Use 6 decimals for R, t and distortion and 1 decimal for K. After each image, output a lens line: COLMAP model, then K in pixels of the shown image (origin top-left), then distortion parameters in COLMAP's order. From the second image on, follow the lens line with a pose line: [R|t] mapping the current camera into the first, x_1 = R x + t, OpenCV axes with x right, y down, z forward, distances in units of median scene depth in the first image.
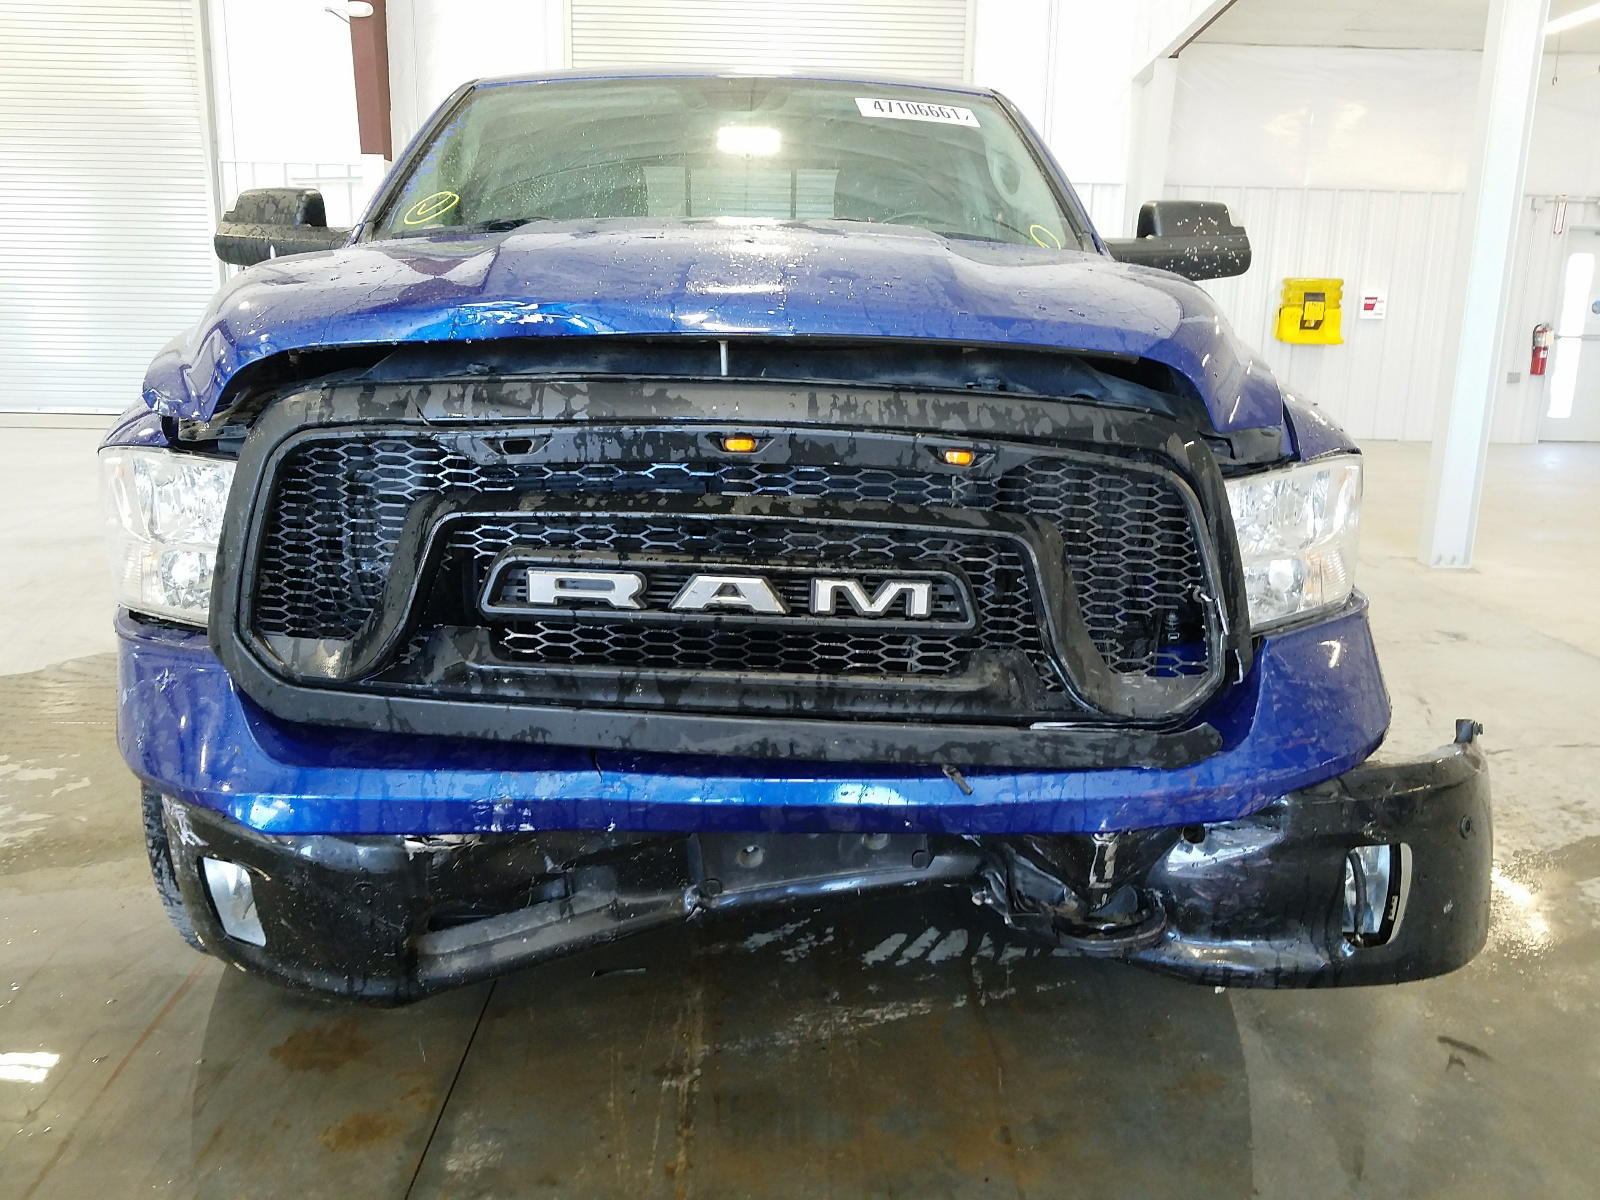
lens RADIAL K [[1249.0, 0, 800.0], [0, 1249.0, 600.0], [0, 0, 1]] dist [-0.036826, -0.001585]
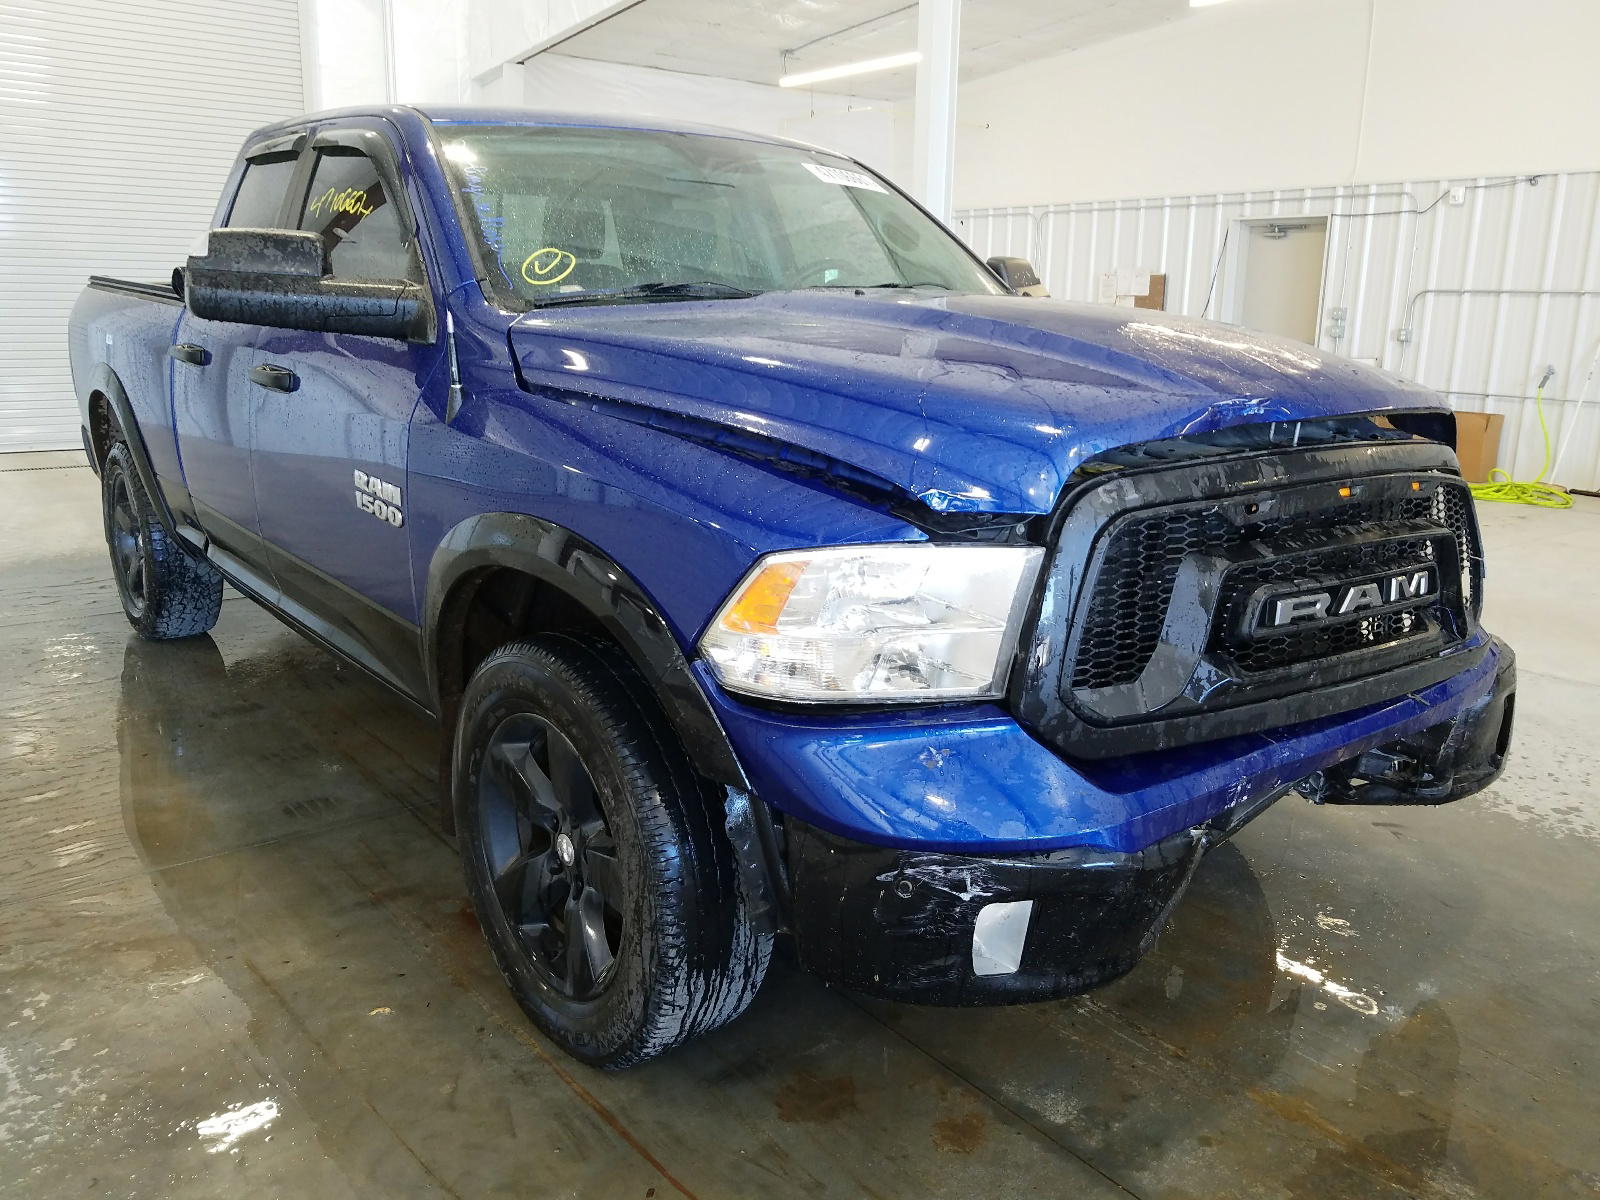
lens RADIAL K [[1237.1, 0, 800.0], [0, 1237.1, 600.0], [0, 0, 1]] dist [0.004671, 0.001136]
pose [[0.796272, -0.142643, 0.587881, -1.358134], [0.132839, 0.989313, 0.060118, -0.166830], [-0.590174, 0.030223, 0.806710, 0.223148]]
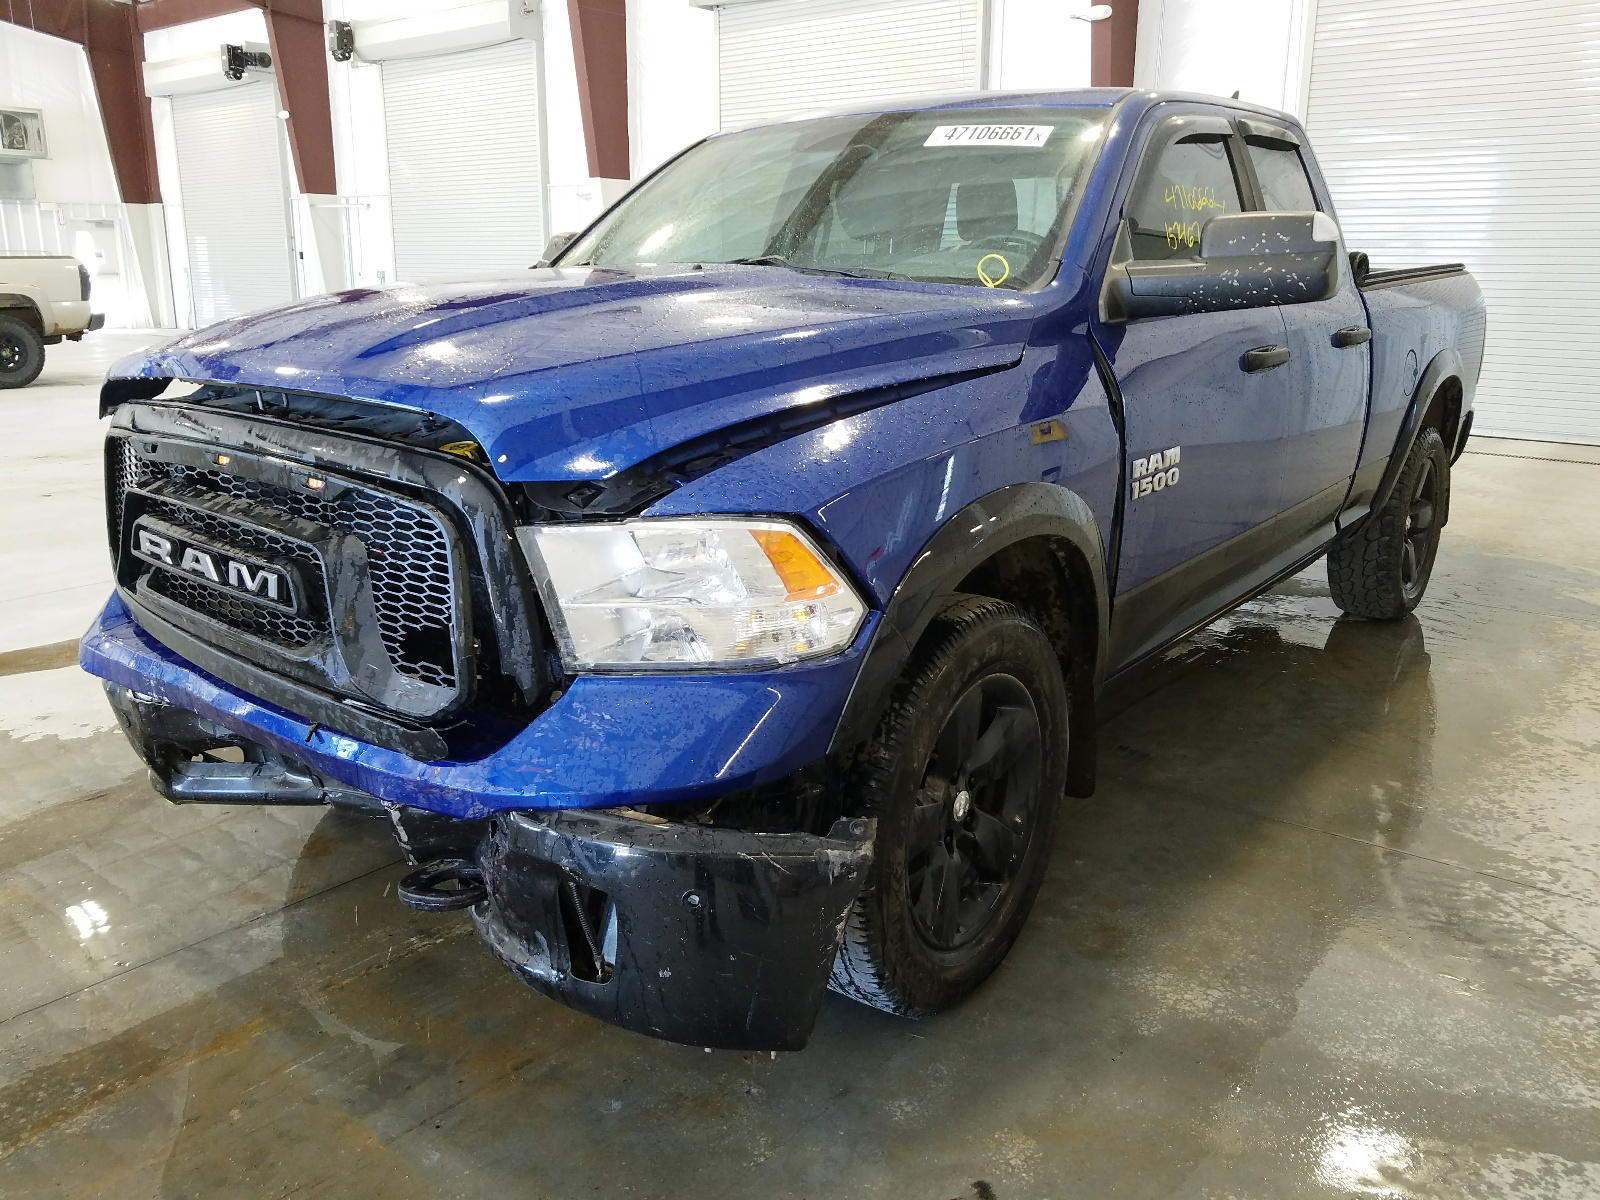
lens RADIAL K [[1249.0, 0, 800.0], [0, 1249.0, 600.0], [0, 0, 1]] dist [-0.036826, -0.001585]
pose [[0.768692, 0.148781, -0.622075, 1.329359], [-0.138143, 0.988234, 0.065653, -0.147881], [0.624523, 0.035469, 0.780201, 0.303720]]
